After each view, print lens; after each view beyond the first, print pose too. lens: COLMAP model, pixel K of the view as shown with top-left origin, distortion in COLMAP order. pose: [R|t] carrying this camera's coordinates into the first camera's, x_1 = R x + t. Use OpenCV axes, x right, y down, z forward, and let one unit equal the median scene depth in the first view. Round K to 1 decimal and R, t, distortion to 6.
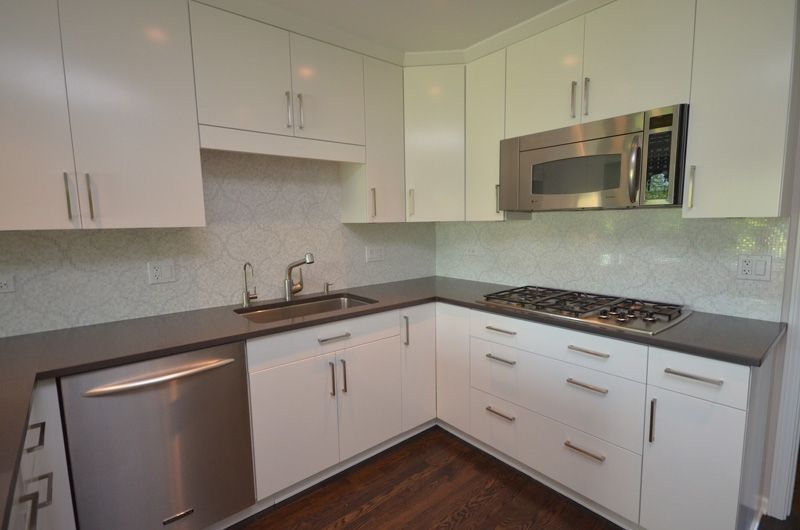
lens RADIAL K [[394.5, 0, 398.7], [0, 394.5, 267.7], [0, 0, 1]] dist [0.016724, 0.001577]
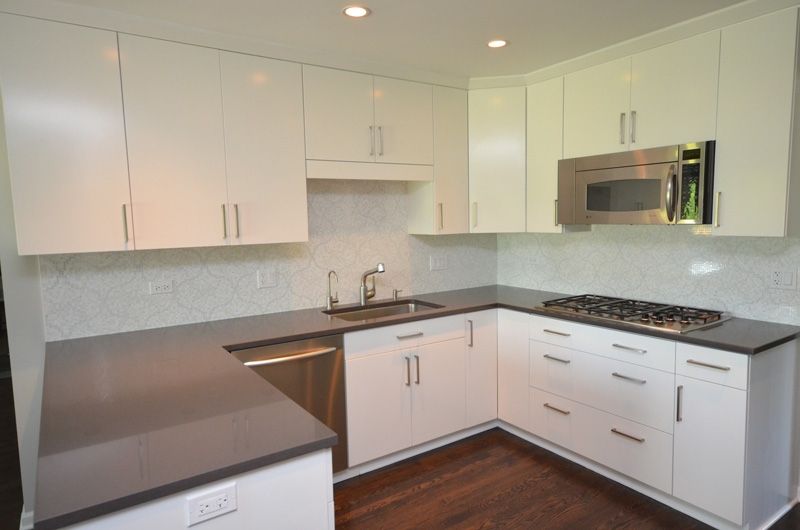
lens RADIAL K [[508.5, 0, 399.9], [0, 508.5, 270.1], [0, 0, 1]] dist [-0.001677, 0.000692]
pose [[0.996171, 0.005905, -0.087229, -0.061564], [-0.006973, 0.999904, -0.011943, 0.001623], [0.087150, 0.012505, 0.996117, -0.487571]]
